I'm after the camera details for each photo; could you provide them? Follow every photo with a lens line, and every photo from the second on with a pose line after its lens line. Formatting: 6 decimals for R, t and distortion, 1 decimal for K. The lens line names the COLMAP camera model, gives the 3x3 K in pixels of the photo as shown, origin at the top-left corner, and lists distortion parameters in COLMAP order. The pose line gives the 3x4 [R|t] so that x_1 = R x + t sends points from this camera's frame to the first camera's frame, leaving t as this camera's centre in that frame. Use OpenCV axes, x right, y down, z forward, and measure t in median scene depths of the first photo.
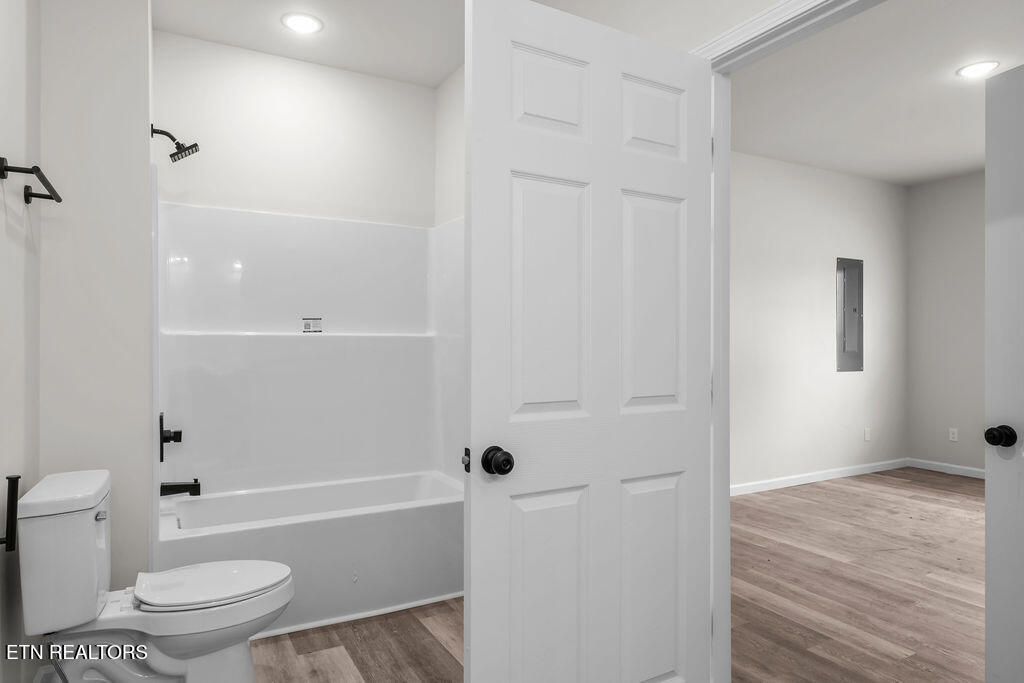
lens RADIAL K [[629.5, 0, 513.0], [0, 629.5, 346.1], [0, 0, 1]] dist [0.000427, 0.000172]
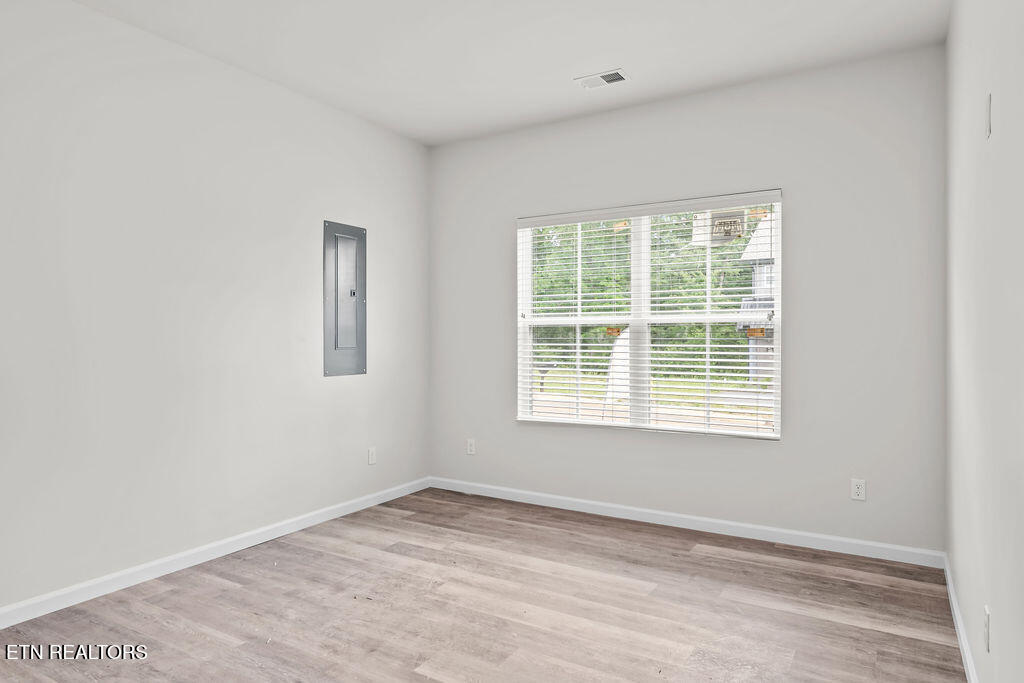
lens RADIAL K [[629.5, 0, 510.4], [0, 629.5, 336.6], [0, 0, 1]] dist [0.000427, 0.000172]
pose [[0.870841, -0.003488, 0.491553, 0.534262], [0.004310, 0.999991, -0.000539, -0.006317], [-0.491546, 0.002588, 0.870848, 0.396774]]
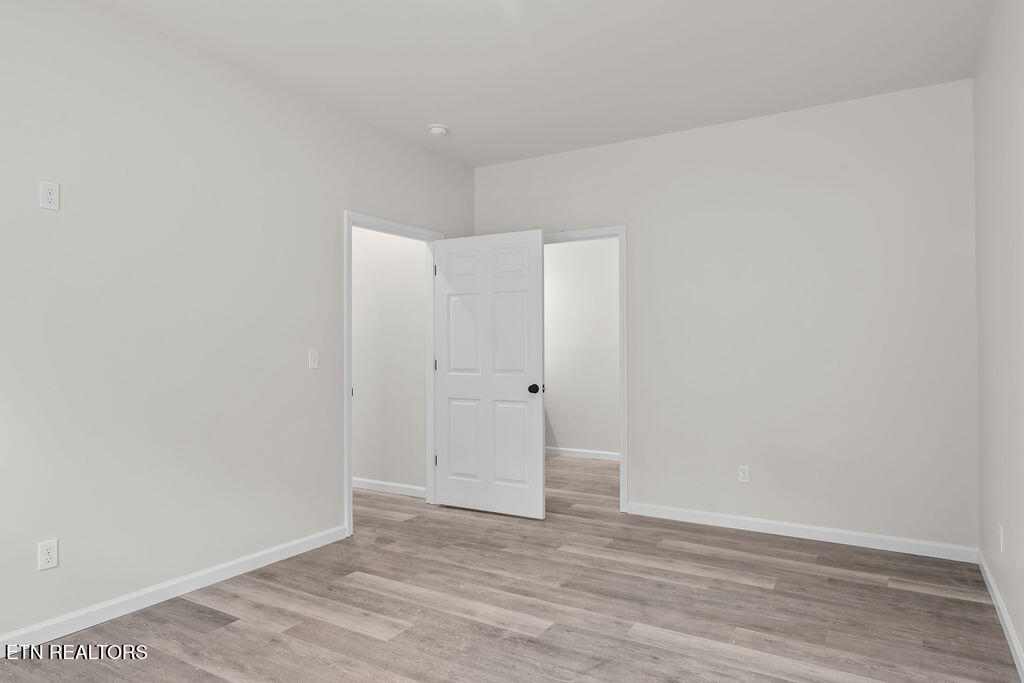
lens RADIAL K [[629.5, 0, 510.8], [0, 629.5, 343.7], [0, 0, 1]] dist [0.000427, 0.000172]
pose [[-0.868867, -0.001107, -0.495044, 1.052162], [0.000666, 0.999994, -0.003405, -0.011860], [0.495045, -0.003288, -0.868861, 1.600126]]
